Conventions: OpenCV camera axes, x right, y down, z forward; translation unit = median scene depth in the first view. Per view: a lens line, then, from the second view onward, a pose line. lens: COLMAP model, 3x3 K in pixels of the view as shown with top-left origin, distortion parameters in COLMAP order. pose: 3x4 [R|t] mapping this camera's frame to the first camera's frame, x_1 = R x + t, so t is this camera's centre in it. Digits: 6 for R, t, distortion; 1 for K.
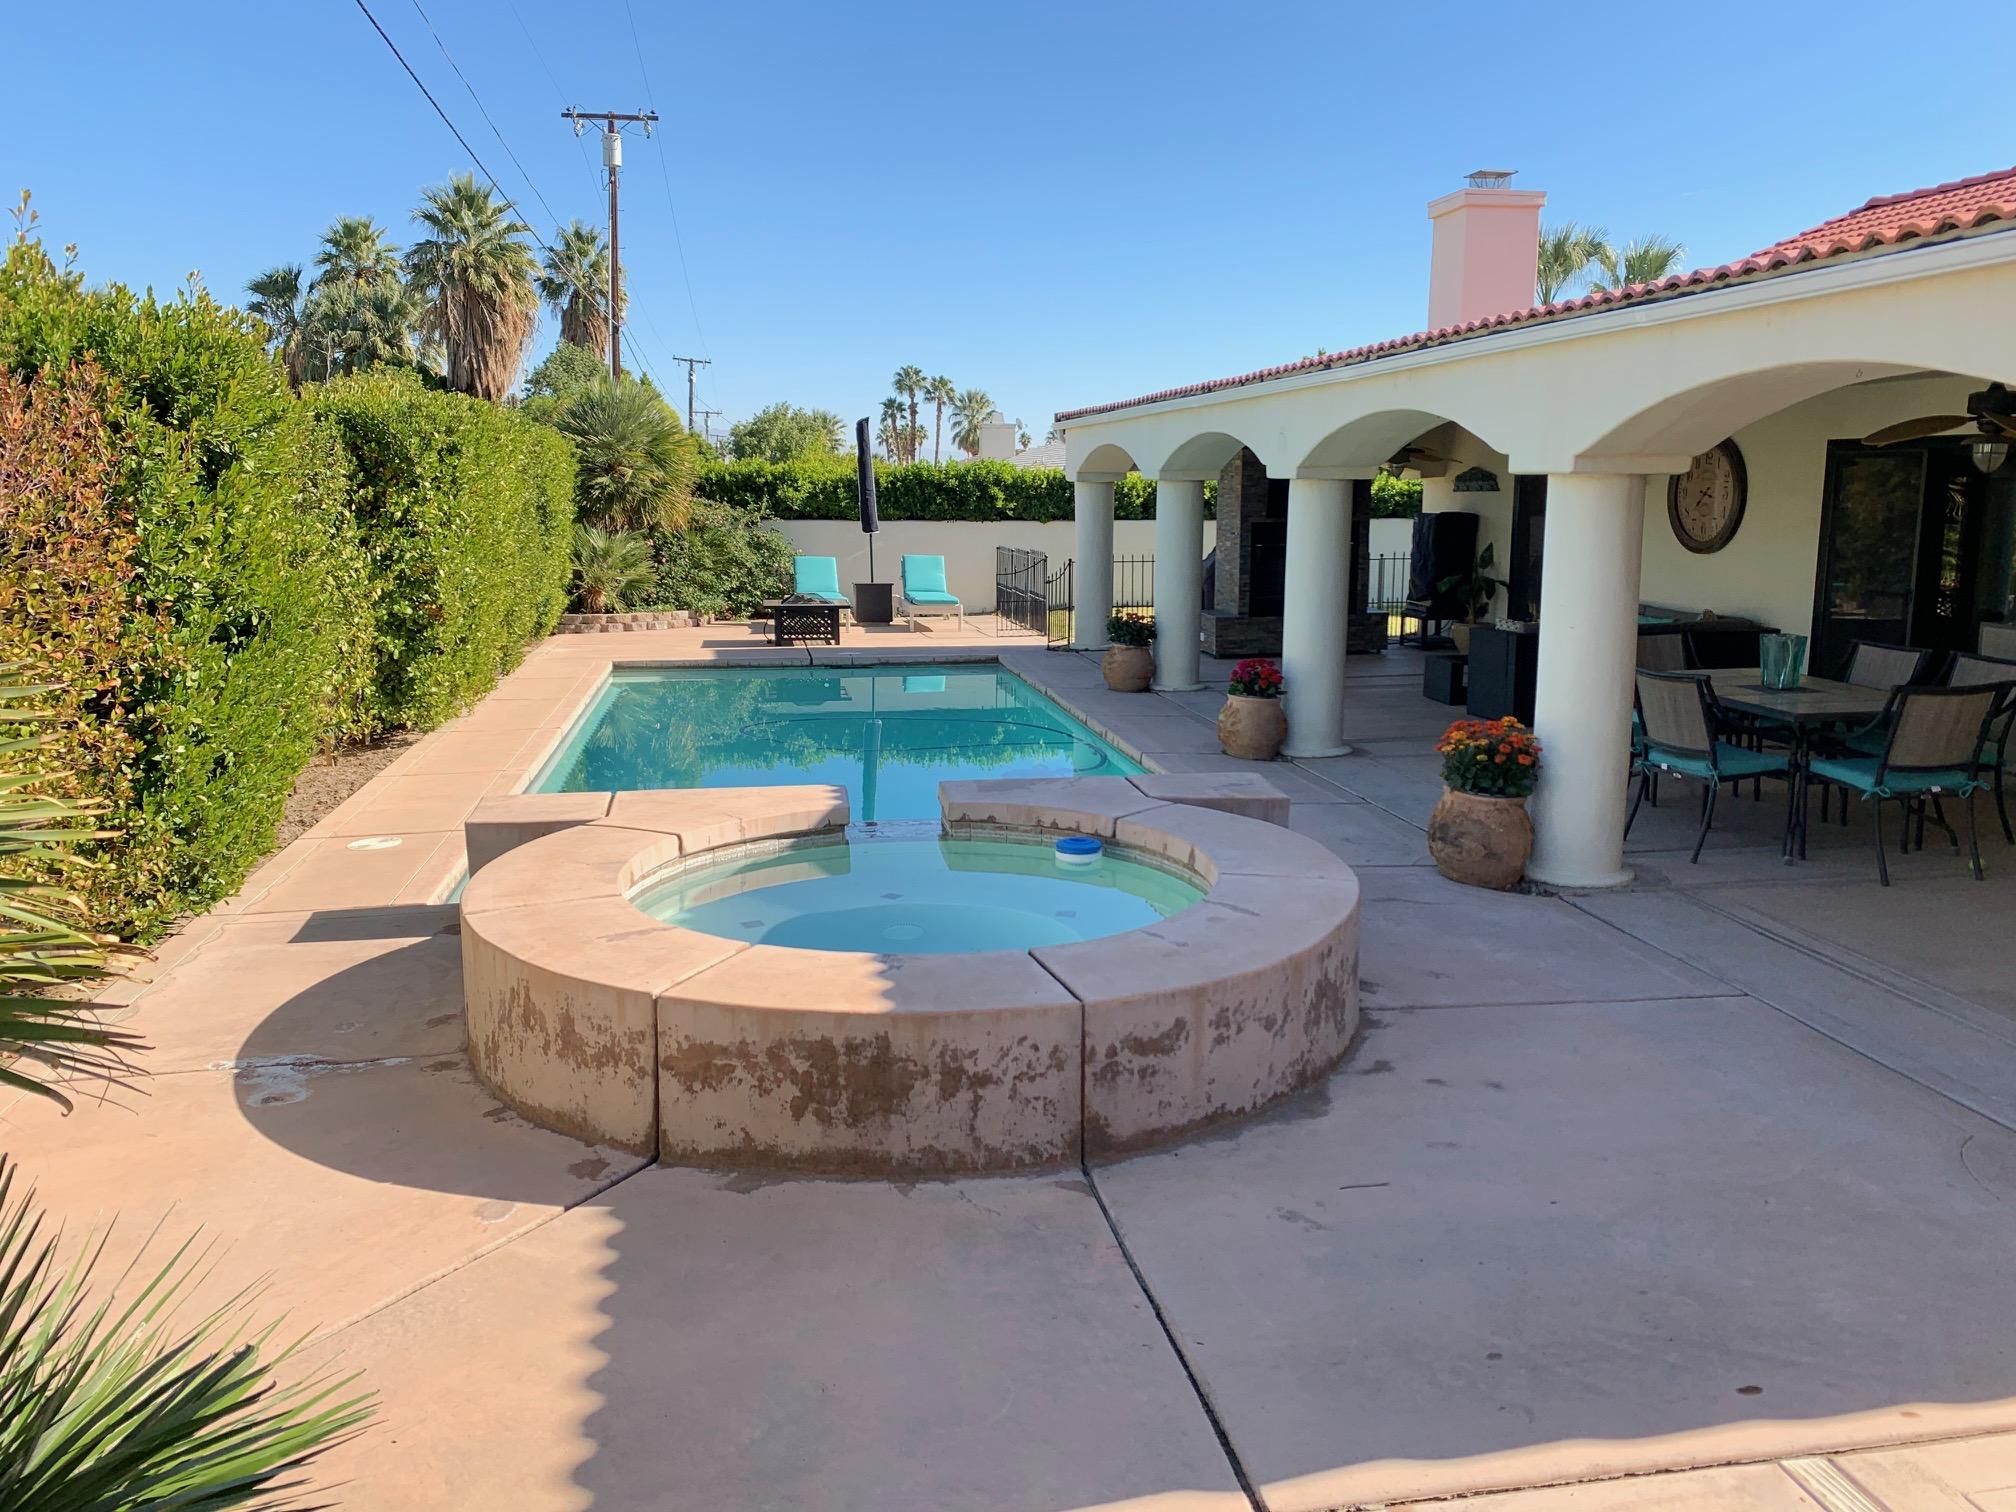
lens RADIAL K [[1539.7, 0, 1008.0], [0, 1539.7, 756.0], [0, 0, 1]] dist [0.002040, 0.000593]
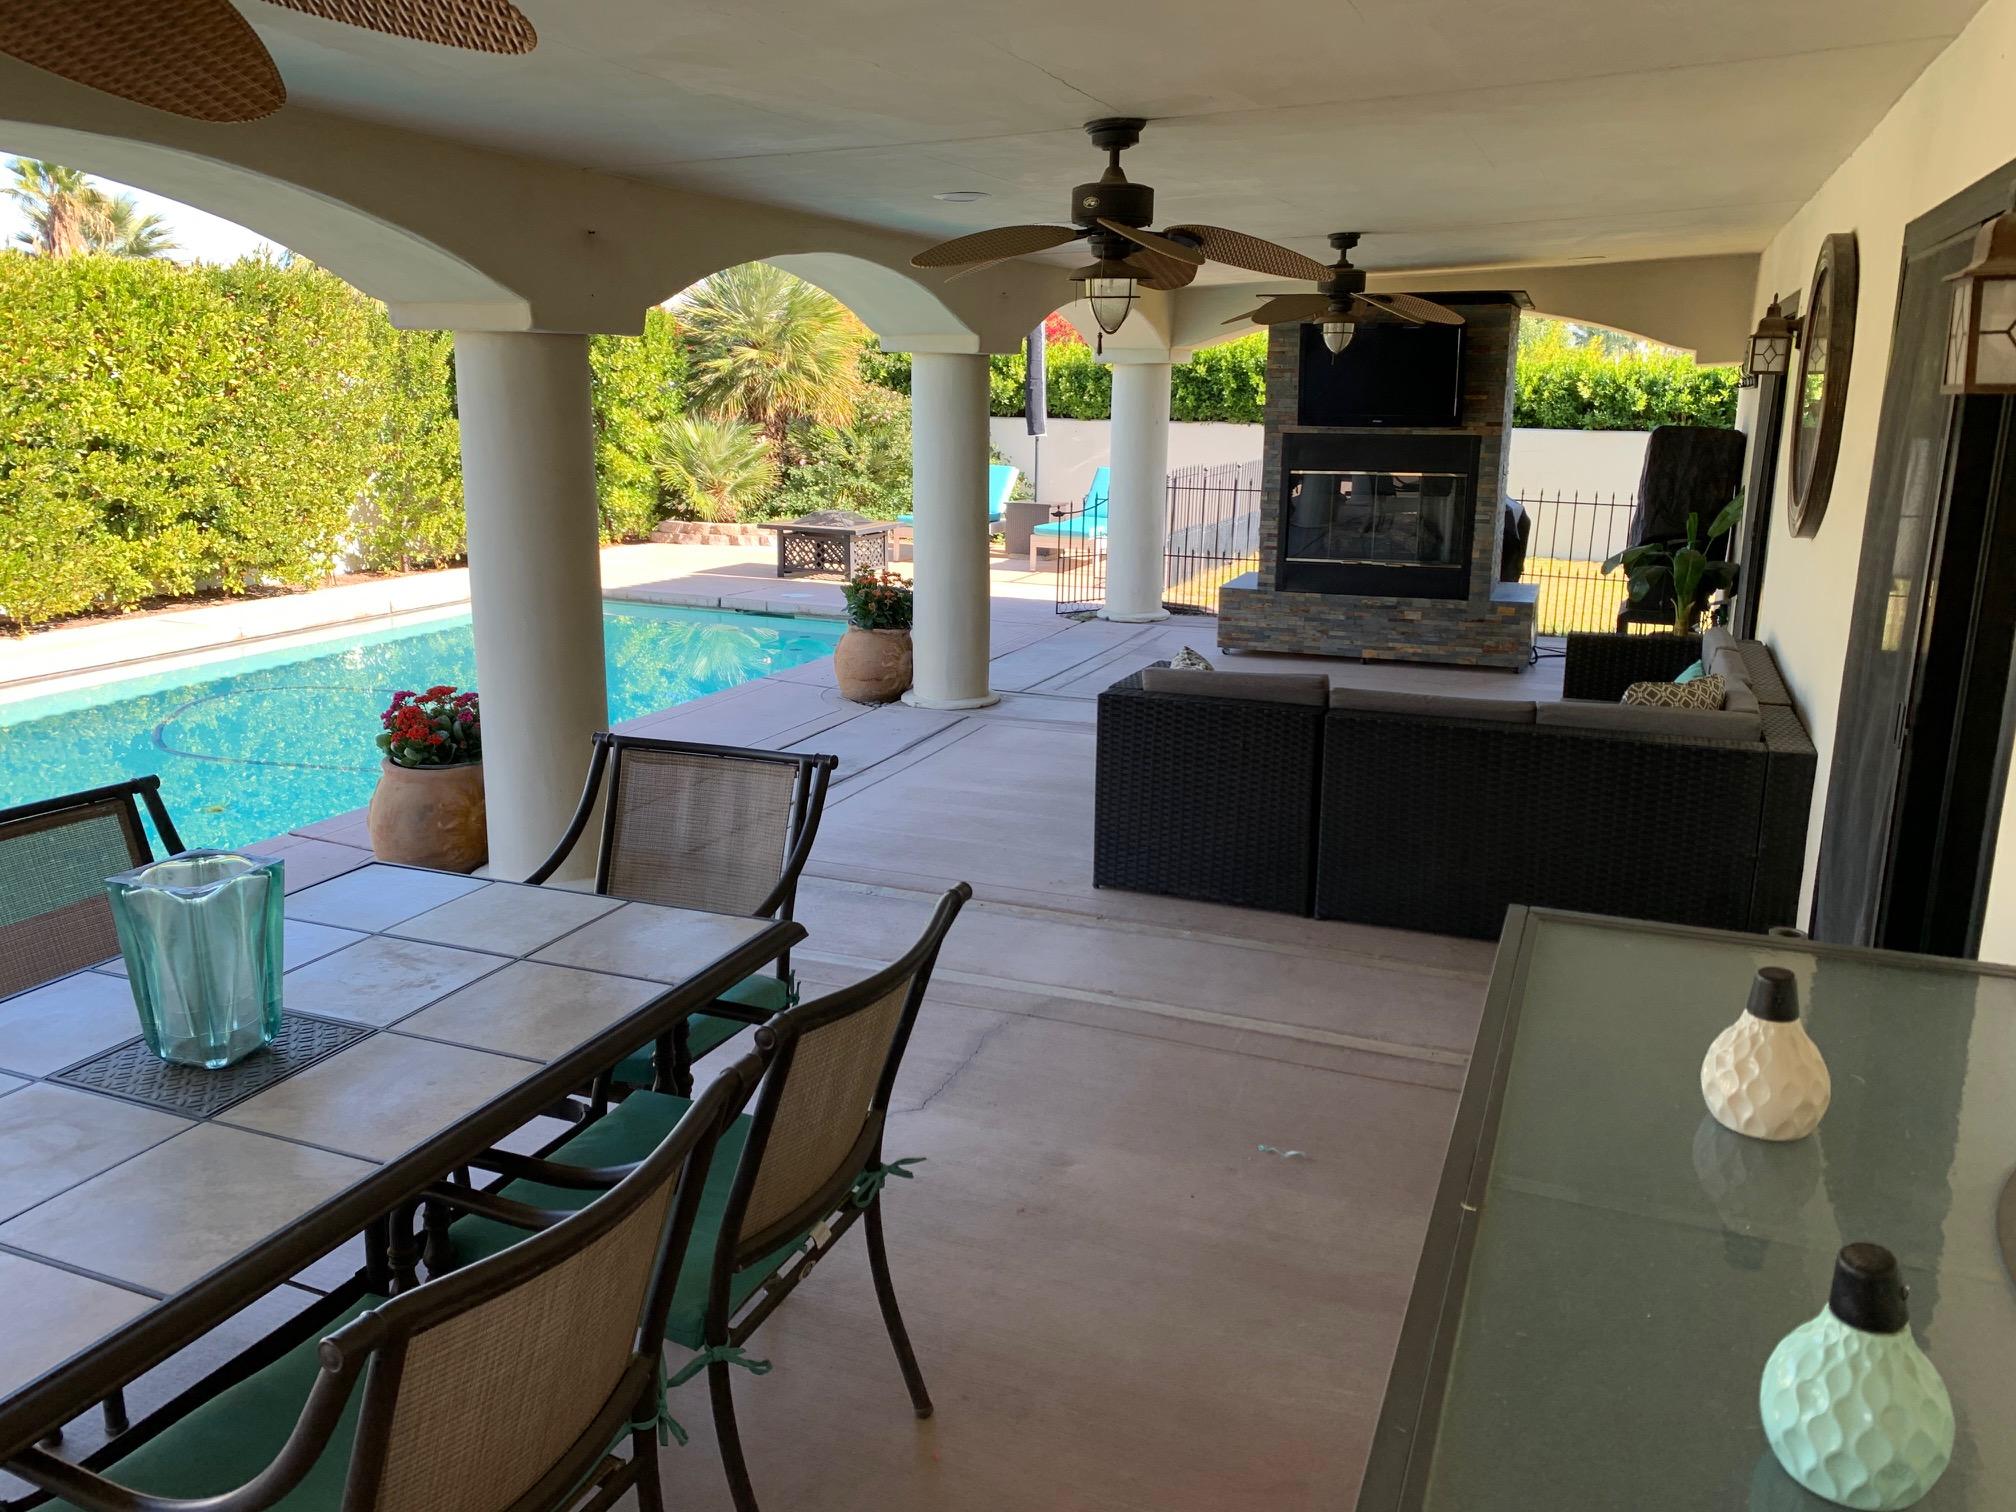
lens RADIAL K [[1539.7, 0, 1008.0], [0, 1539.7, 756.0], [0, 0, 1]] dist [0.002040, 0.000593]
pose [[0.850372, 0.134188, -0.508784, 0.357747], [-0.103077, 0.990683, 0.089004, -0.064867], [0.515987, -0.023243, 0.856281, 0.405316]]
